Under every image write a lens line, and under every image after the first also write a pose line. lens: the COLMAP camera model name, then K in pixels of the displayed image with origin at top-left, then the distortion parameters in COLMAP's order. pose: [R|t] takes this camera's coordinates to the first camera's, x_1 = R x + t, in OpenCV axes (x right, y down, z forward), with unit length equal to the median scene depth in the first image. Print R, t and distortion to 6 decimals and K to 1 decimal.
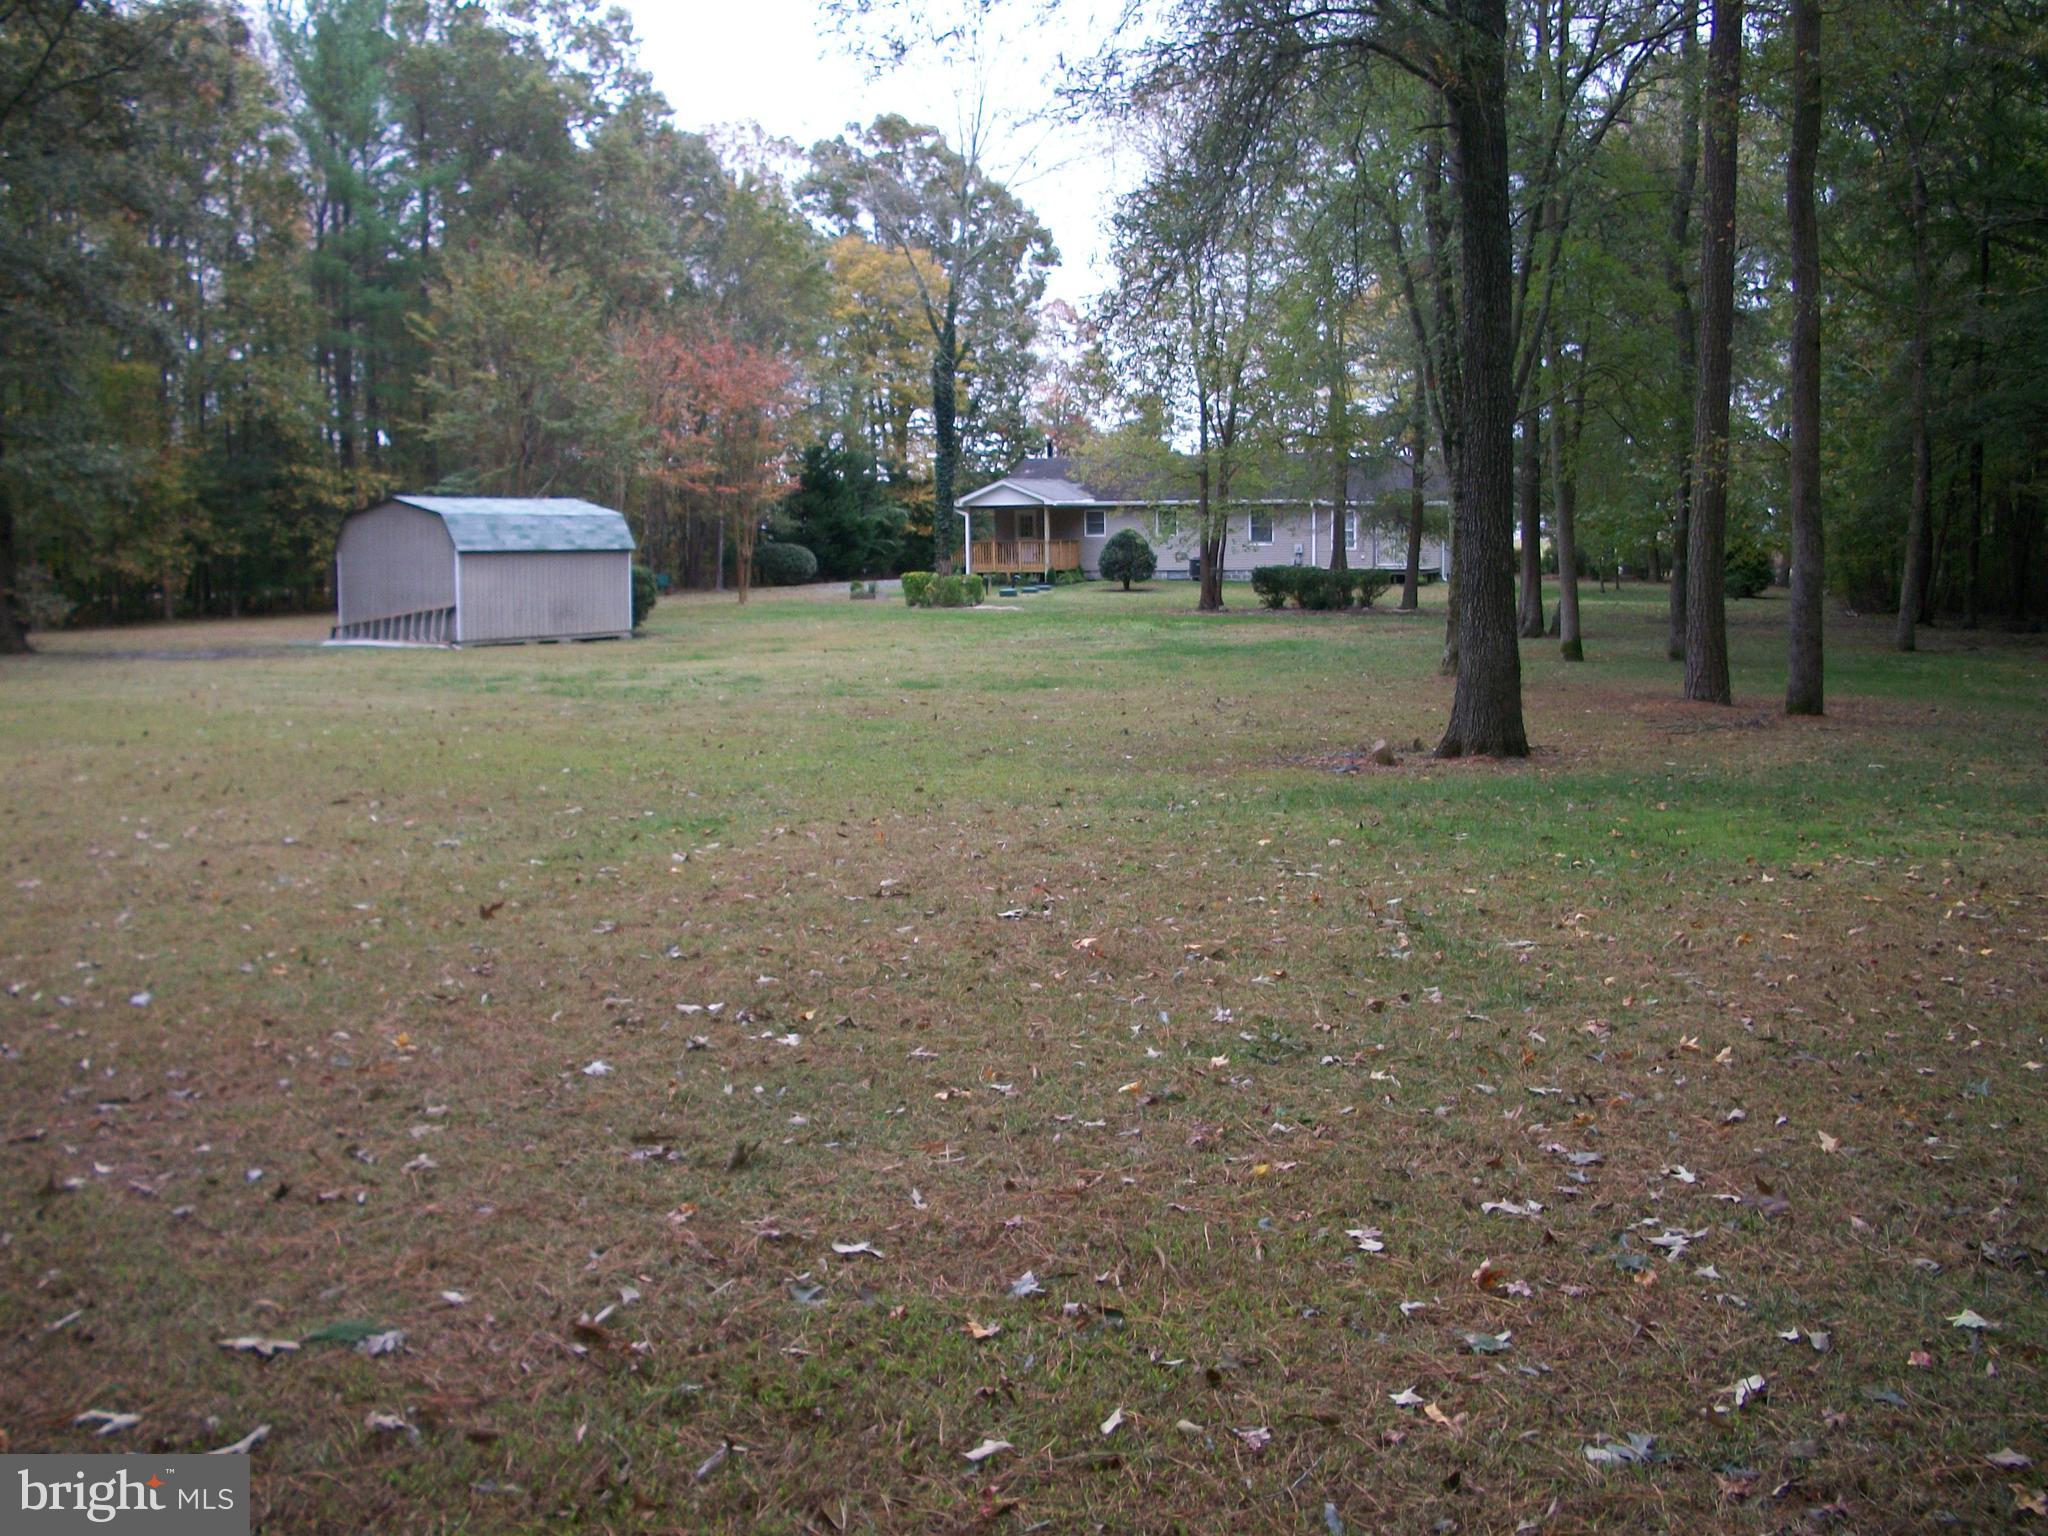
lens RADIAL K [[2110.1, 0, 1024.0], [0, 2110.1, 768.0], [0, 0, 1]] dist [-0.244417, 0.306438]
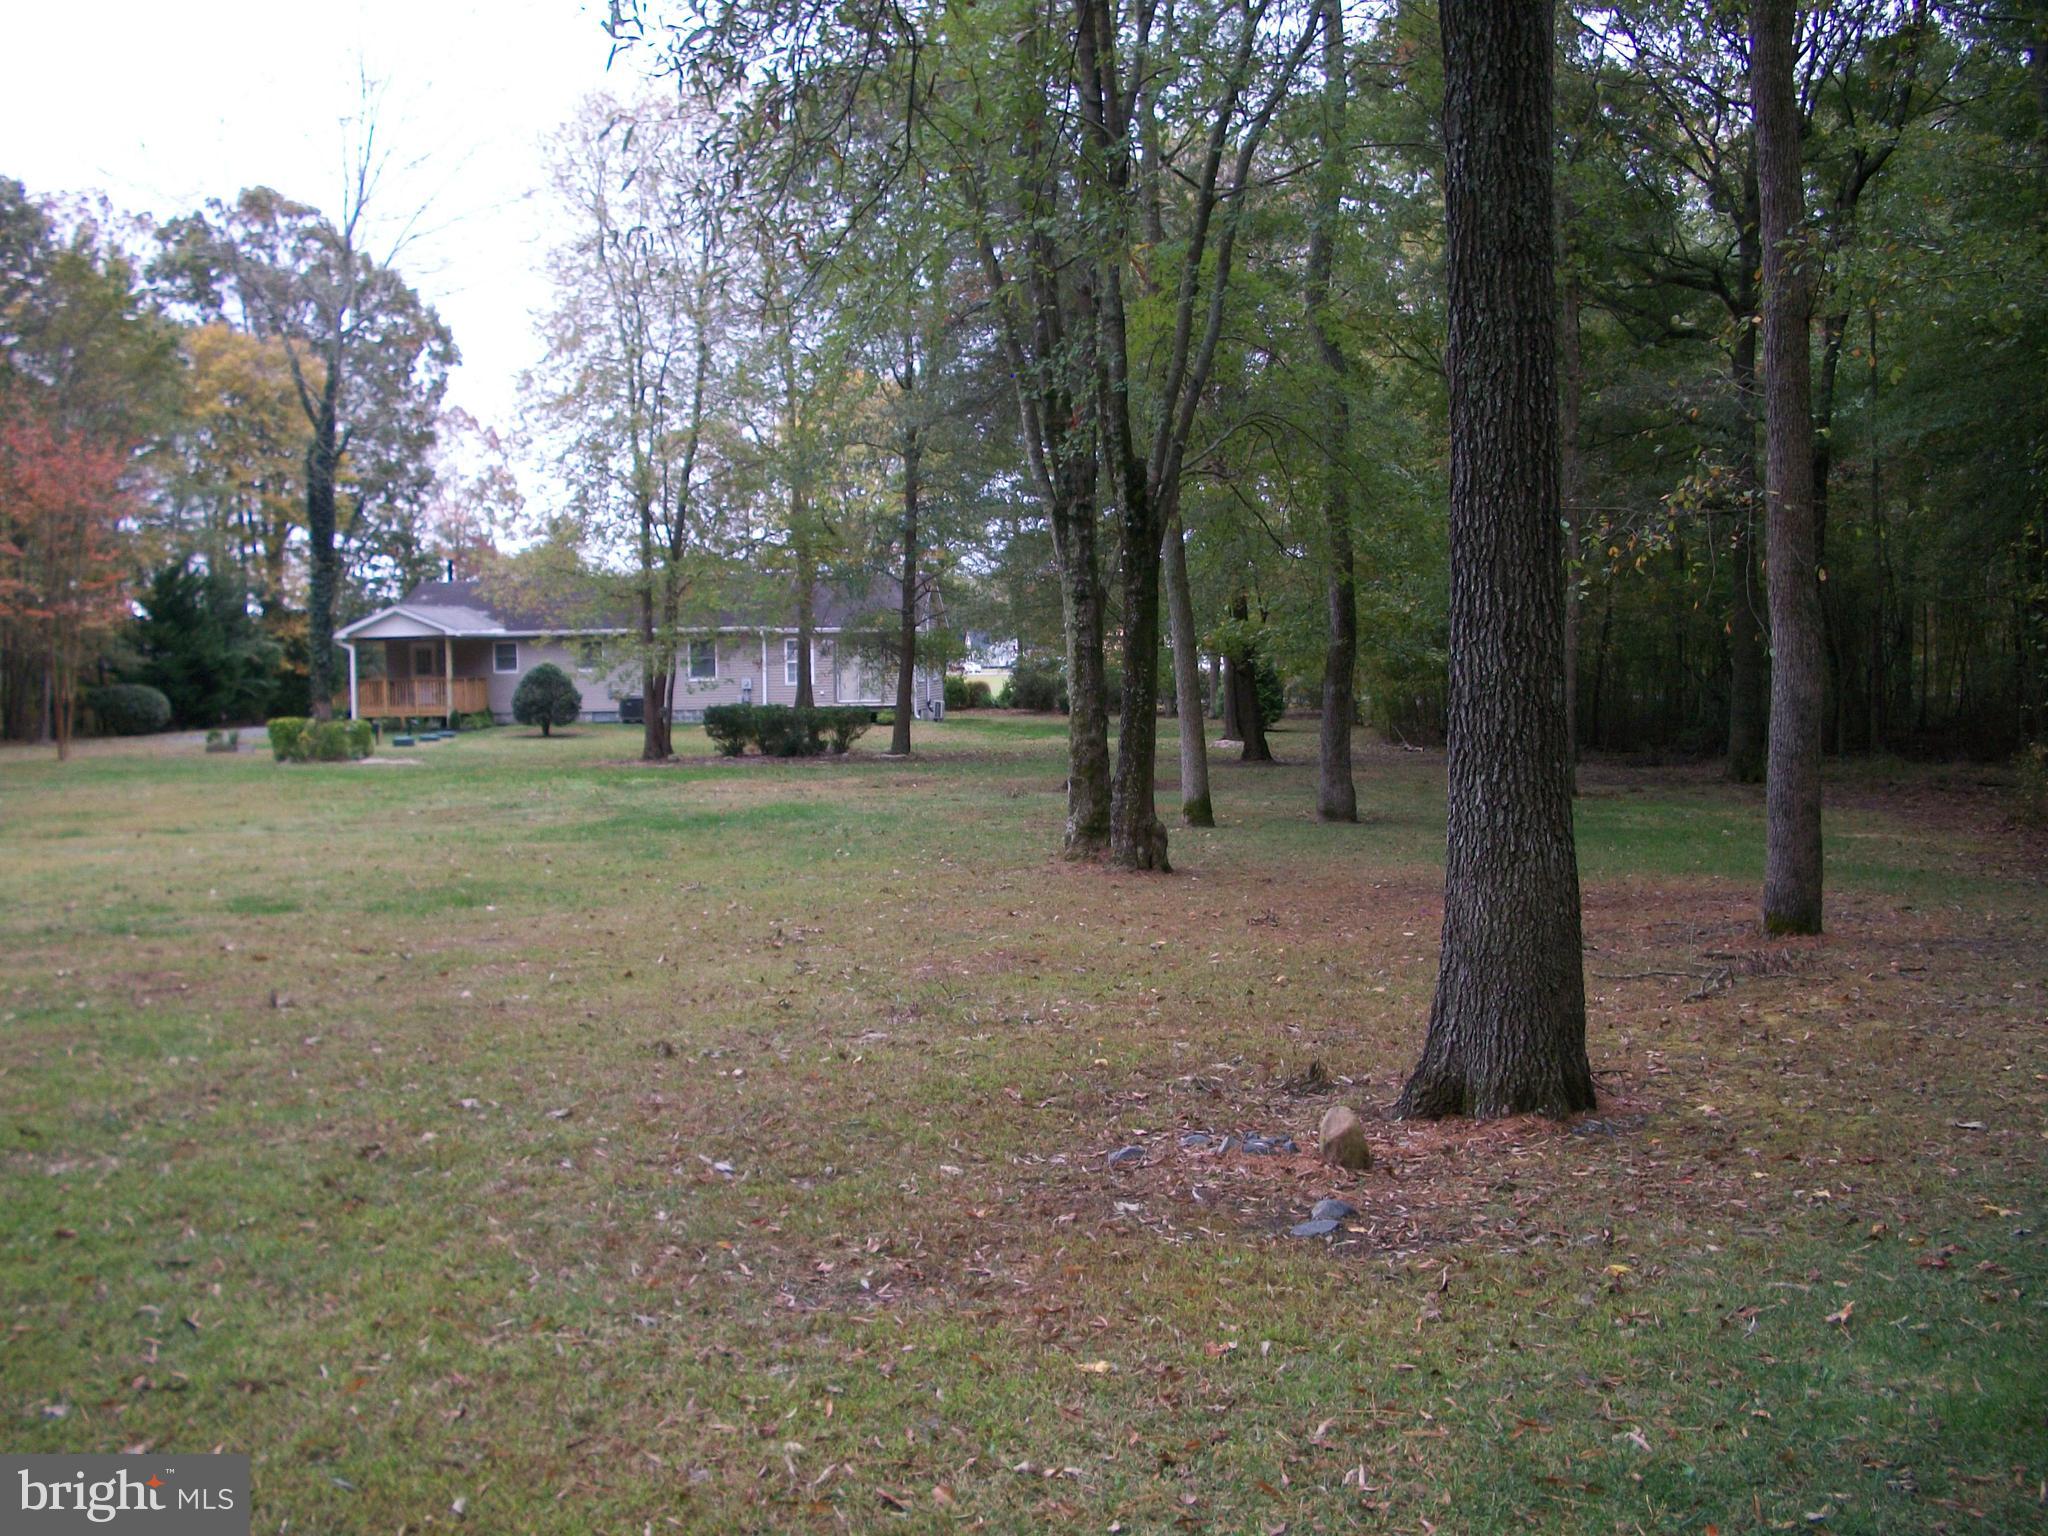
lens RADIAL K [[2110.1, 0, 1024.0], [0, 2110.1, 768.0], [0, 0, 1]] dist [-0.244417, 0.306438]
pose [[0.959738, -0.016645, 0.280405, -0.001553], [0.035149, 0.997513, -0.061093, -0.014212], [-0.278690, 0.068489, 0.957936, 0.150850]]
